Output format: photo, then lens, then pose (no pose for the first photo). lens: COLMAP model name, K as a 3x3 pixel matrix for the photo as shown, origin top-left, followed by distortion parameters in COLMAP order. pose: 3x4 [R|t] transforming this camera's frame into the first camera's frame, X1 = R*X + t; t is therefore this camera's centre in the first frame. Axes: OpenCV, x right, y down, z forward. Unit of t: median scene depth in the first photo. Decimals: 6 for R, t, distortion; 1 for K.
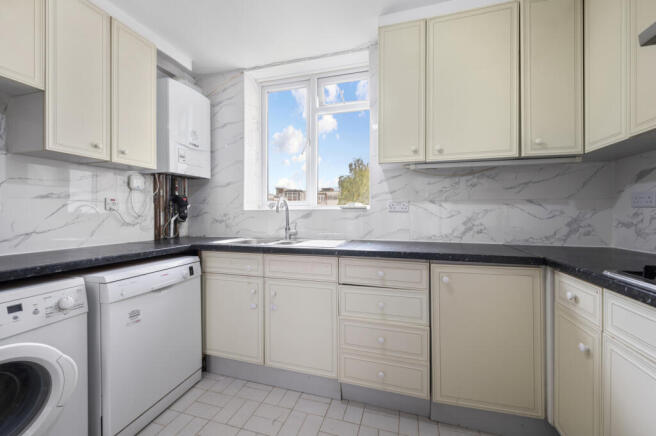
lens RADIAL K [[263.5, 0, 329.6], [0, 263.5, 214.2], [0, 0, 1]] dist [0.000786, -0.000265]
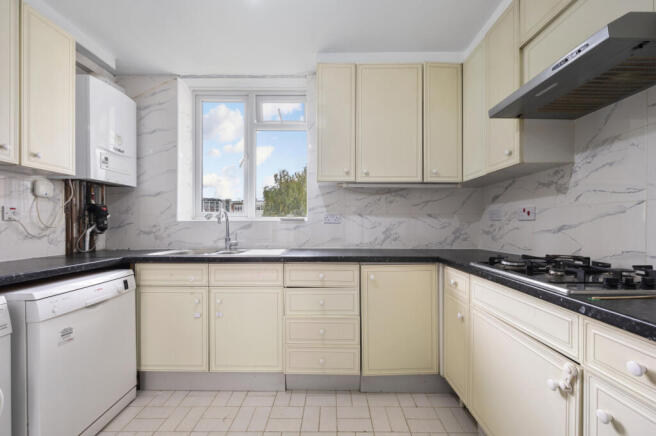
lens RADIAL K [[263.5, 0, 326.9], [0, 263.5, 224.8], [0, 0, 1]] dist [0.000786, -0.000265]
pose [[0.961833, 0.000790, 0.273637, -0.086389], [-0.000590, 0.999999, -0.000812, -0.001452], [-0.273638, 0.000620, 0.961833, -0.117651]]
